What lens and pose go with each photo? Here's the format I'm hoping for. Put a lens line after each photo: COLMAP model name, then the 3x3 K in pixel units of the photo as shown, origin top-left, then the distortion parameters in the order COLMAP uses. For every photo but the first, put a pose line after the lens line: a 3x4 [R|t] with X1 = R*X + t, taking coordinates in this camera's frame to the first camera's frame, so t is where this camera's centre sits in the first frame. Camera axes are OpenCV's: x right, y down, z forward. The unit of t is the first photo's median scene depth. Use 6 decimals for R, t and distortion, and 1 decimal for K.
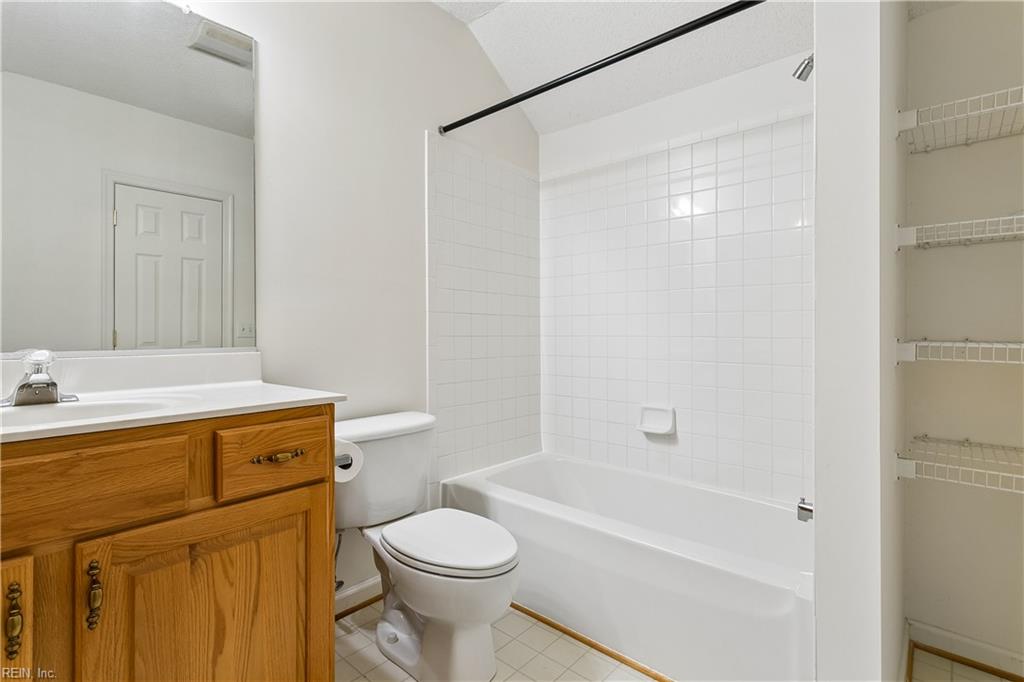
lens RADIAL K [[488.0, 0, 511.2], [0, 488.0, 330.0], [0, 0, 1]] dist [0.001510, 0.001542]
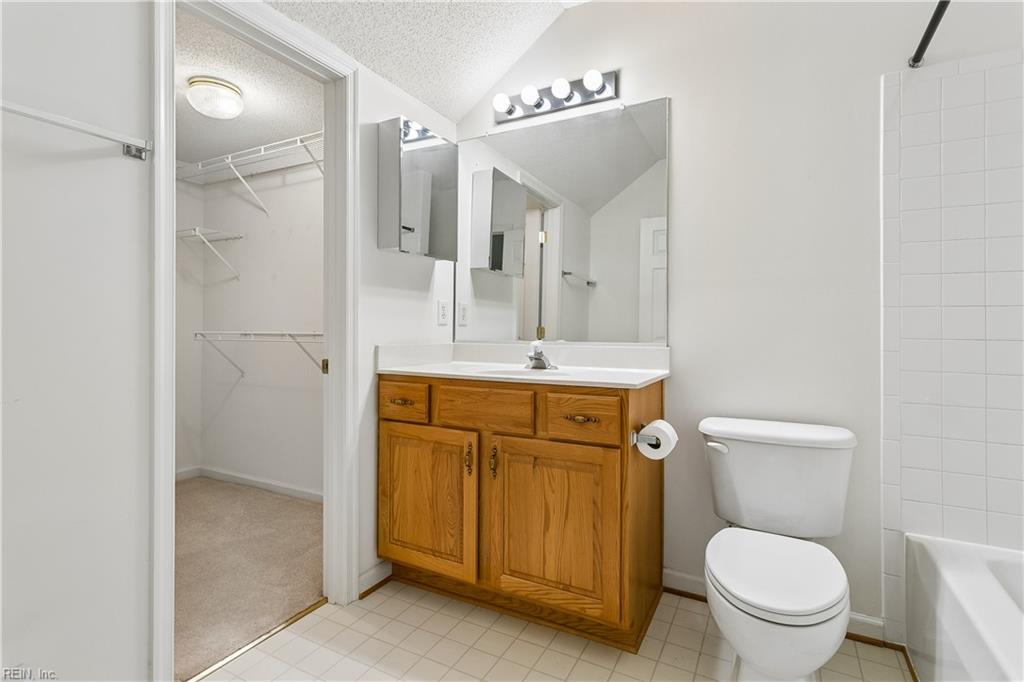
lens RADIAL K [[488.0, 0, 511.2], [0, 488.0, 330.0], [0, 0, 1]] dist [0.001510, 0.001542]
pose [[0.245429, 0.004836, -0.969402, 0.898740], [-0.002773, 0.999987, 0.004286, -0.006397], [0.969410, 0.001636, 0.245440, 0.472787]]
